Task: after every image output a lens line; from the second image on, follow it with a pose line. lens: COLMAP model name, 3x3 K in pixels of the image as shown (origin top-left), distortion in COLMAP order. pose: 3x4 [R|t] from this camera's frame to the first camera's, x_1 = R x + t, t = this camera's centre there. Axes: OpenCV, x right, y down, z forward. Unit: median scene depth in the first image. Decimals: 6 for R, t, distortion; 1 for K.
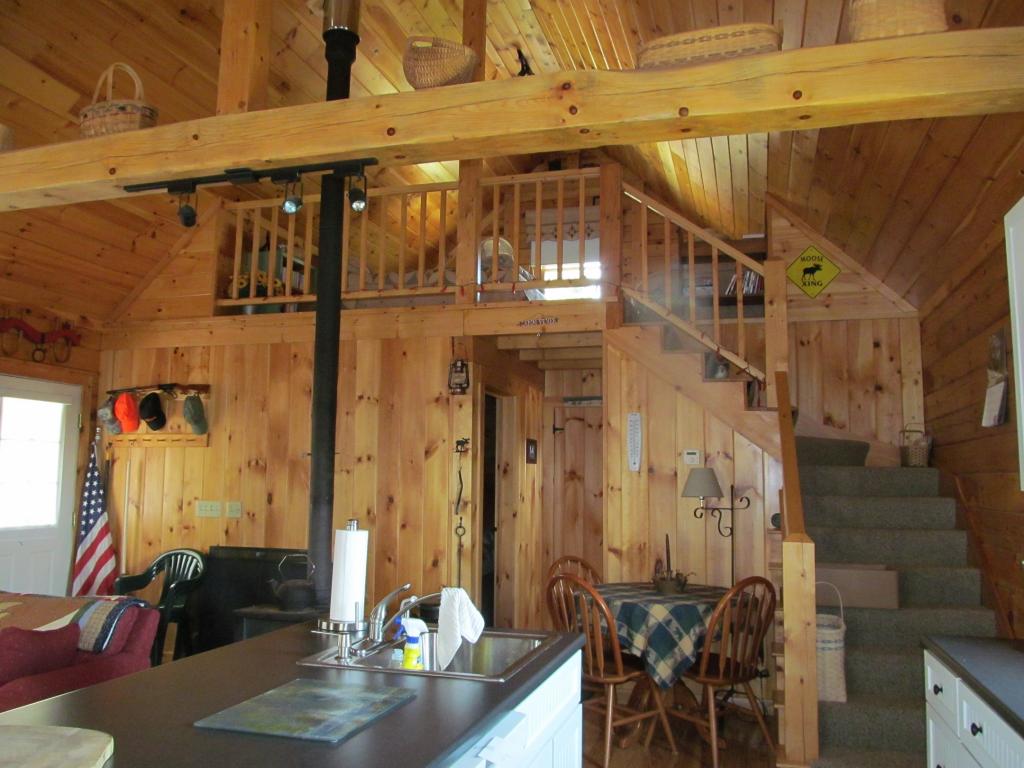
lens RADIAL K [[854.3, 0, 502.4], [0, 854.3, 378.0], [0, 0, 1]] dist [-0.066019, 0.038306]
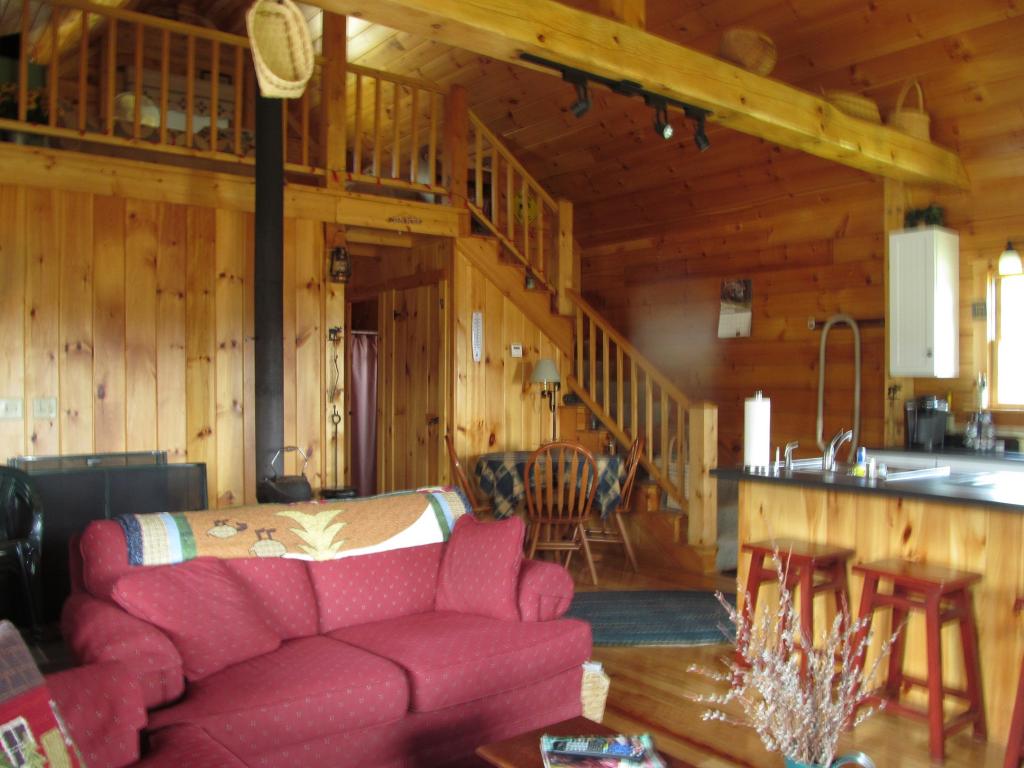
lens RADIAL K [[855.1, 0, 508.2], [0, 855.1, 370.5], [0, 0, 1]] dist [-0.062210, 0.030825]
pose [[0.593291, 0.001807, 0.804986, -0.730732], [-0.091858, 0.993617, 0.065470, 0.037818], [-0.799730, -0.112787, 0.589670, 0.249668]]
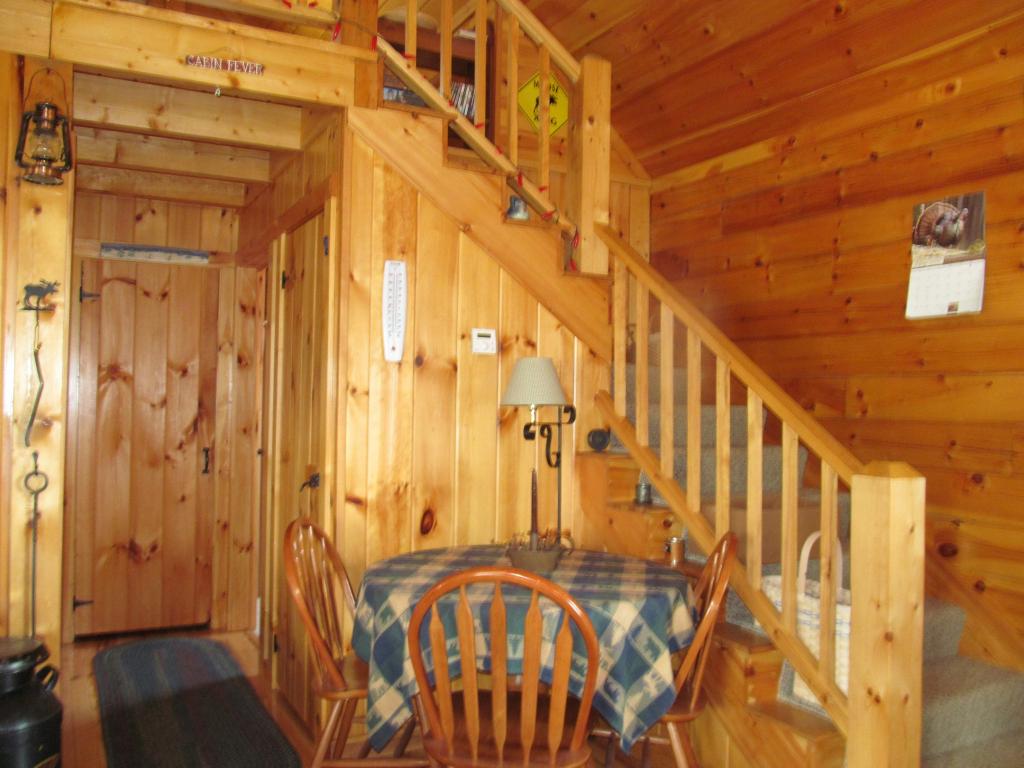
lens RADIAL K [[854.3, 0, 502.4], [0, 854.3, 378.0], [0, 0, 1]] dist [-0.066019, 0.038306]
pose [[0.713232, 0.017683, 0.700705, -0.186174], [-0.089100, 0.993859, 0.065612, 0.071327], [-0.695242, -0.109230, 0.710428, 0.506099]]
